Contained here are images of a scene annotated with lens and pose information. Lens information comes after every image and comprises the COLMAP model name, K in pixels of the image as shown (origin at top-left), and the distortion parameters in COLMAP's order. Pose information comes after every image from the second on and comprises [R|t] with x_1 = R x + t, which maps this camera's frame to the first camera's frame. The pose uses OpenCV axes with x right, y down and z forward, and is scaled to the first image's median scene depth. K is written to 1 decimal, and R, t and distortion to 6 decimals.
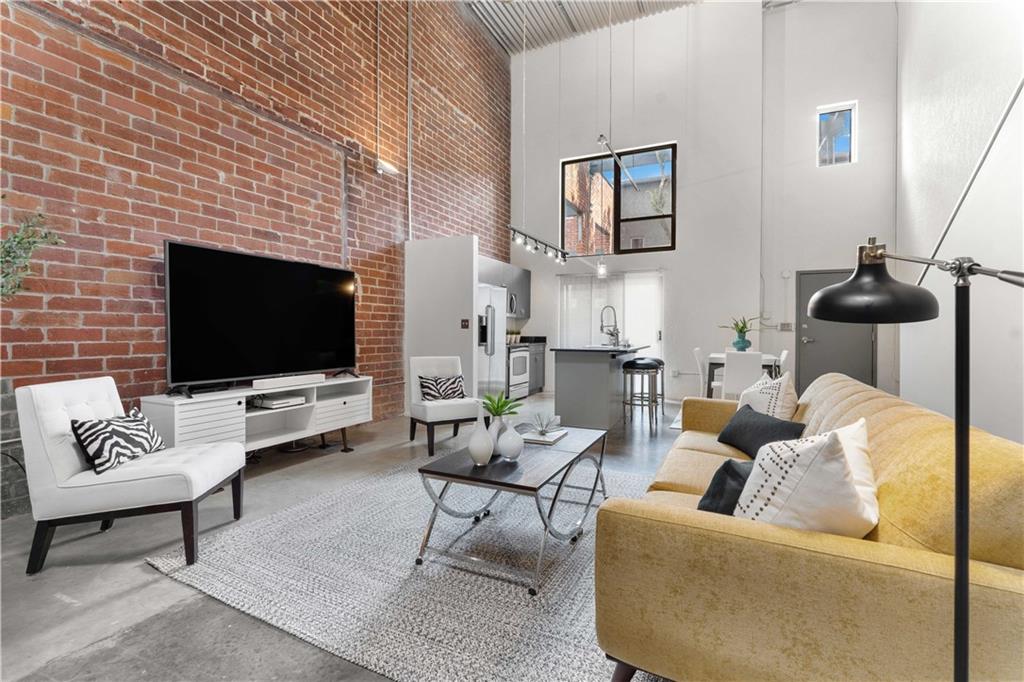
lens RADIAL K [[461.5, 0, 502.7], [0, 461.5, 338.1], [0, 0, 1]] dist [-0.001631, -0.000491]
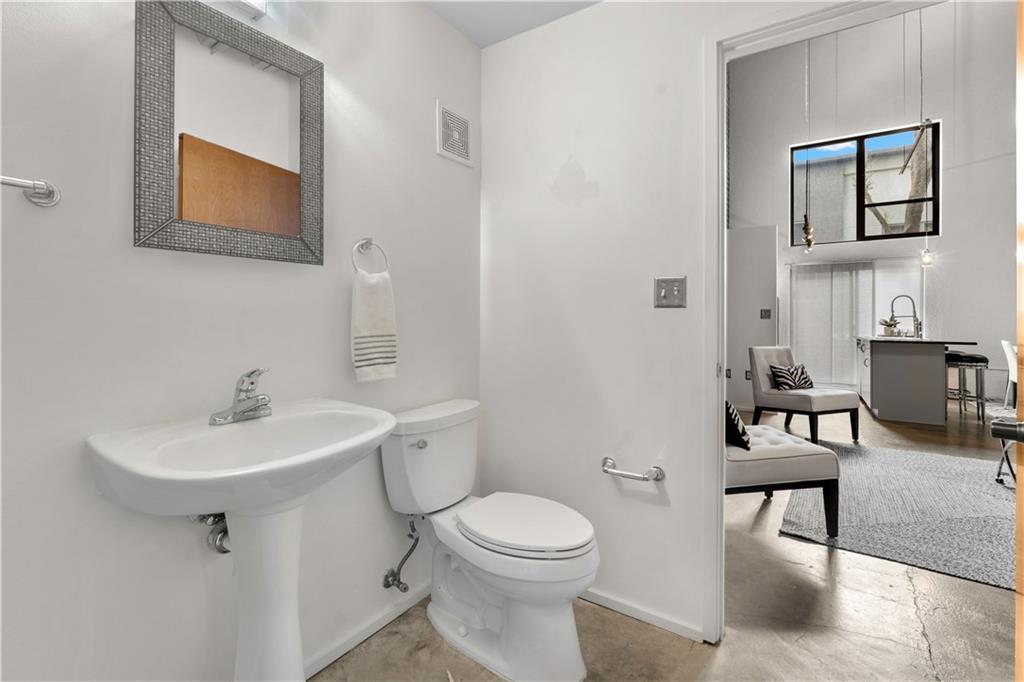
lens RADIAL K [[465.5, 0, 509.5], [0, 465.5, 317.3], [0, 0, 1]] dist [-0.000420, 0.000022]
pose [[0.990957, 0.000845, -0.134175, -0.613746], [-0.003771, 0.999761, -0.021555, 0.000245], [0.134125, 0.021866, 0.990723, -0.090359]]
